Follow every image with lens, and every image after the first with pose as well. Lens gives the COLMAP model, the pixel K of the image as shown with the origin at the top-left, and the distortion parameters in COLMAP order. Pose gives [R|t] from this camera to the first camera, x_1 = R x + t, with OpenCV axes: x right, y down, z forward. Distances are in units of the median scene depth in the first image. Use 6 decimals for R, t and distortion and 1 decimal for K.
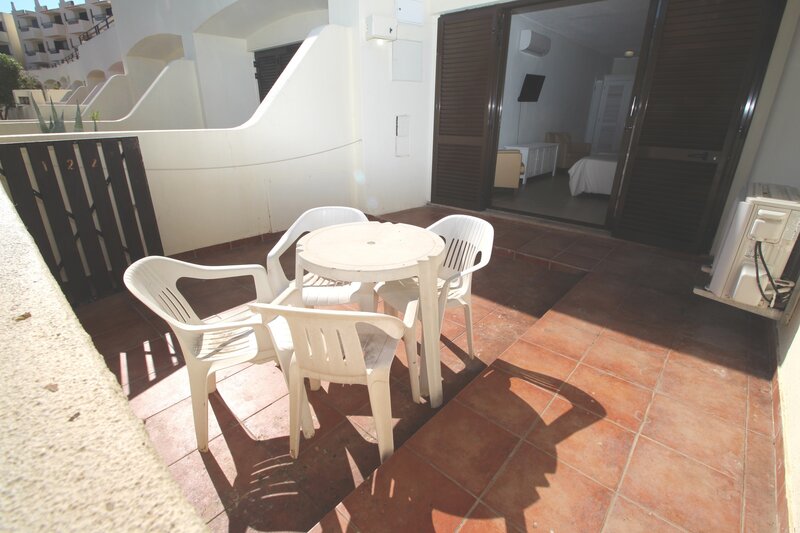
lens RADIAL K [[370.5, 0, 401.7], [0, 370.5, 262.0], [0, 0, 1]] dist [-0.002684, -0.010251]
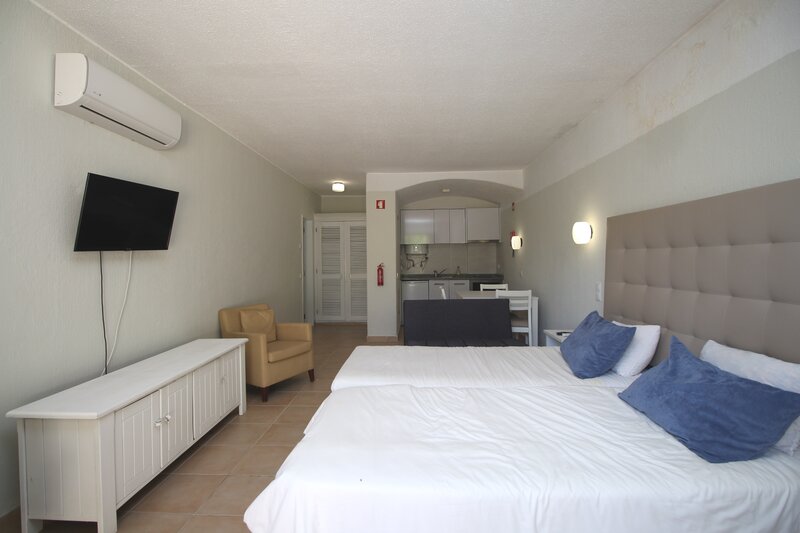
lens RADIAL K [[370.5, 0, 399.9], [0, 370.5, 256.9], [0, 0, 1]] dist [-0.002684, -0.010251]
pose [[0.772250, -0.015099, 0.635139, 1.058844], [0.249917, 0.926339, -0.281846, -0.874876], [-0.584099, 0.376388, 0.719139, 1.987861]]
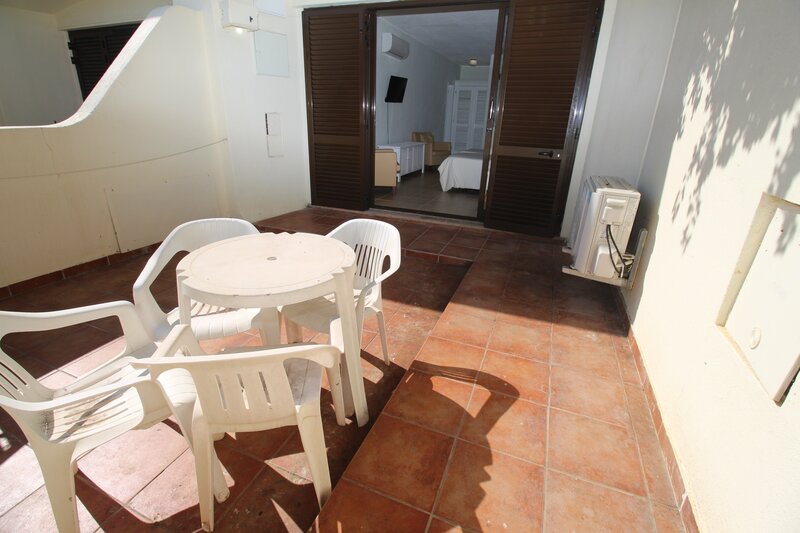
lens RADIAL K [[370.5, 0, 401.3], [0, 370.5, 260.3], [0, 0, 1]] dist [-0.002684, -0.010251]
pose [[0.940695, -0.101969, 0.323566, -0.069813], [0.102069, 0.994637, 0.016706, -0.027033], [-0.323535, 0.017311, 0.946058, 0.062739]]
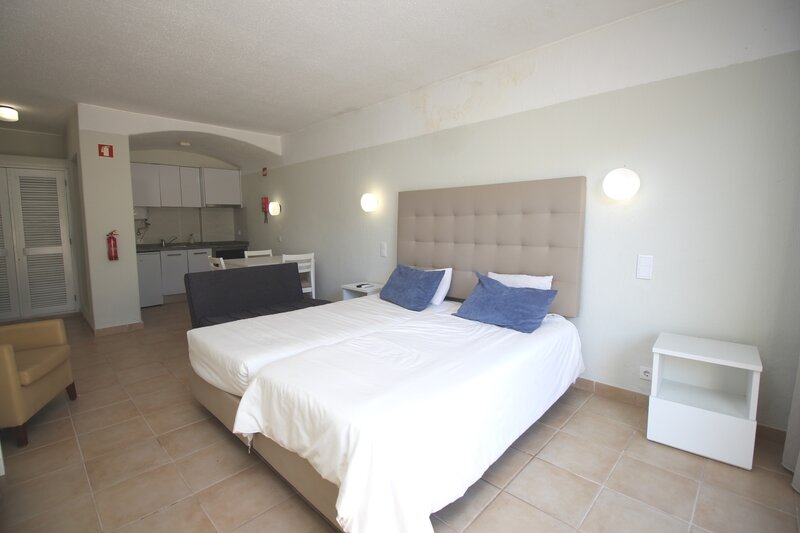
lens RADIAL K [[370.5, 0, 401.8], [0, 370.5, 256.7], [0, 0, 1]] dist [-0.002684, -0.010251]
pose [[0.037975, -0.102426, 0.994016, 0.686053], [0.375407, 0.923332, 0.080800, -1.073341], [-0.926082, 0.370092, 0.073515, 2.488806]]
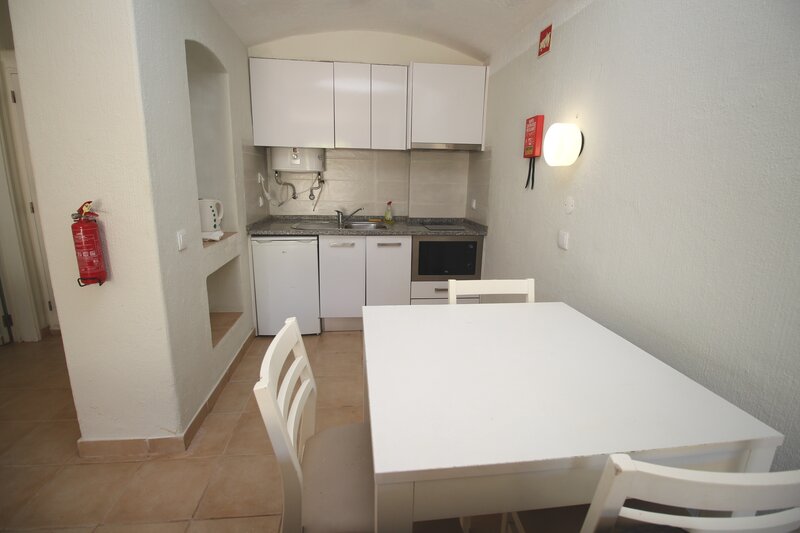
lens RADIAL K [[370.5, 0, 401.4], [0, 370.5, 257.0], [0, 0, 1]] dist [-0.002684, -0.010251]
pose [[0.658647, -0.153995, 0.736526, 2.610609], [0.263077, 0.964187, -0.033664, -1.369533], [-0.704965, 0.215936, 0.675571, 3.214269]]
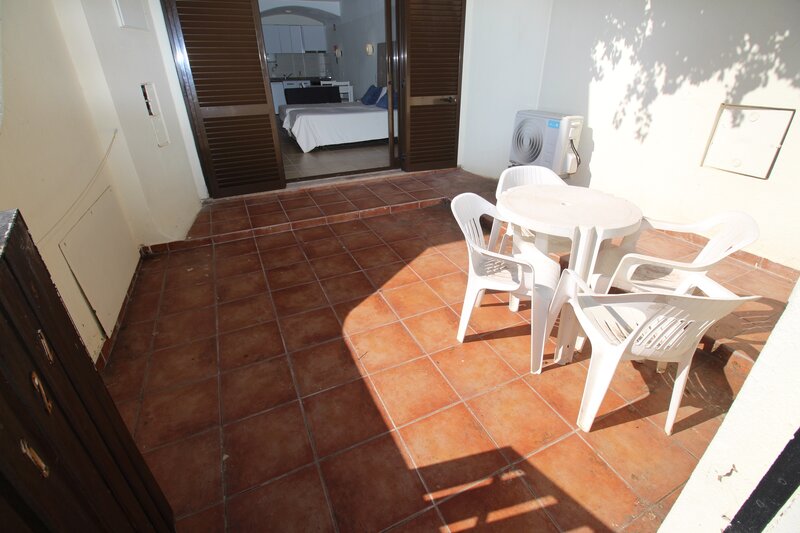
lens RADIAL K [[370.5, 0, 403.3], [0, 370.5, 258.2], [0, 0, 1]] dist [-0.002684, -0.010251]
pose [[0.394194, -0.438080, 0.807897, -1.123640], [0.355509, 0.883329, 0.305521, -0.380730], [-0.847481, 0.166781, 0.503944, 0.802569]]
